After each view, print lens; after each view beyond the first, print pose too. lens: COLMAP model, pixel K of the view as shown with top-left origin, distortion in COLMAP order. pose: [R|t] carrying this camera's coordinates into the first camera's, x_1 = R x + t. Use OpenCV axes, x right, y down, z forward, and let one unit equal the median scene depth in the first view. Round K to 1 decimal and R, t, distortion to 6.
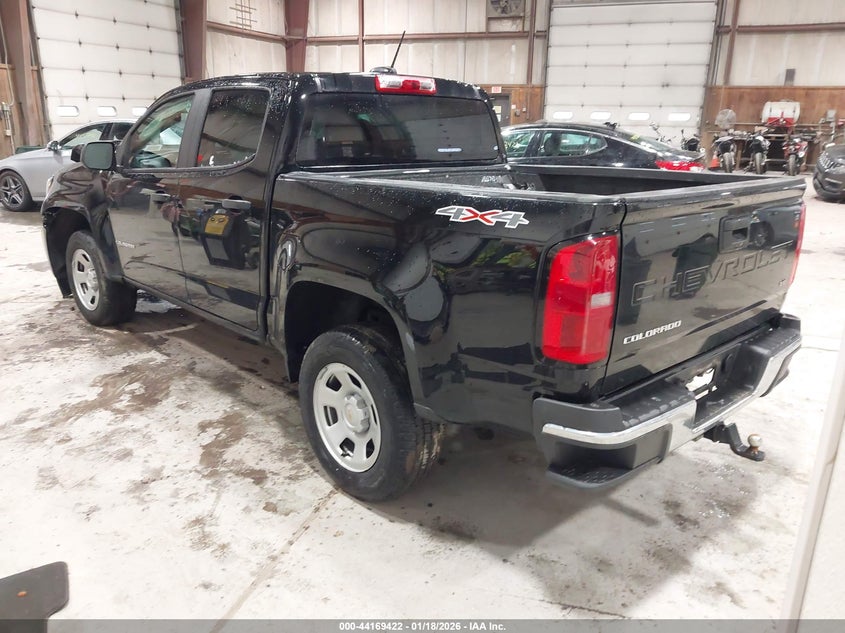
lens RADIAL K [[667.0, 0, 419.9], [0, 667.0, 320.0], [0, 0, 1]] dist [-0.001590, -0.003606]
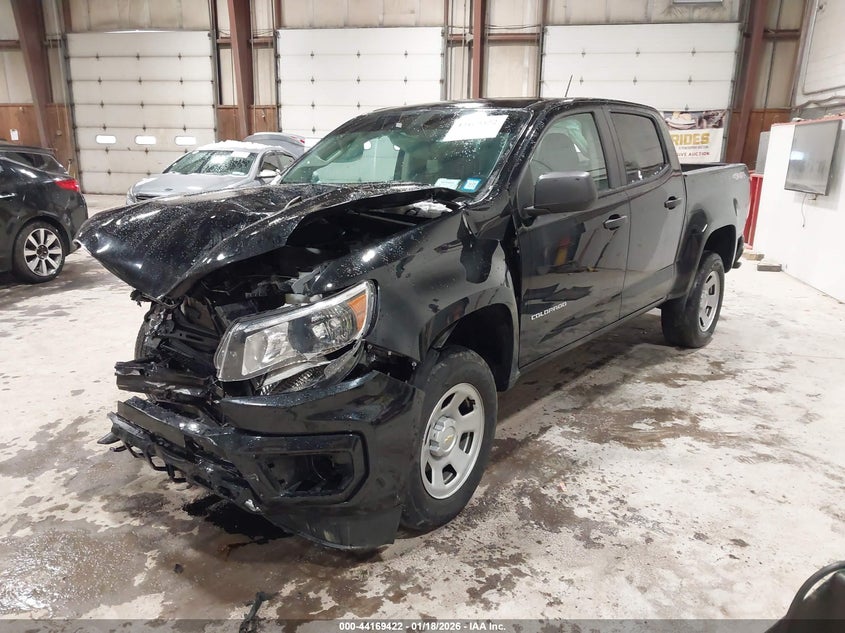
lens RADIAL K [[667.0, 0, 420.0], [0, 667.0, 317.2], [0, 0, 1]] dist [-0.001590, -0.003606]
pose [[-0.127930, -0.263868, 0.956037, -1.283844], [0.275485, 0.916571, 0.289839, -0.407109], [-0.952755, 0.300453, -0.044565, 1.340467]]
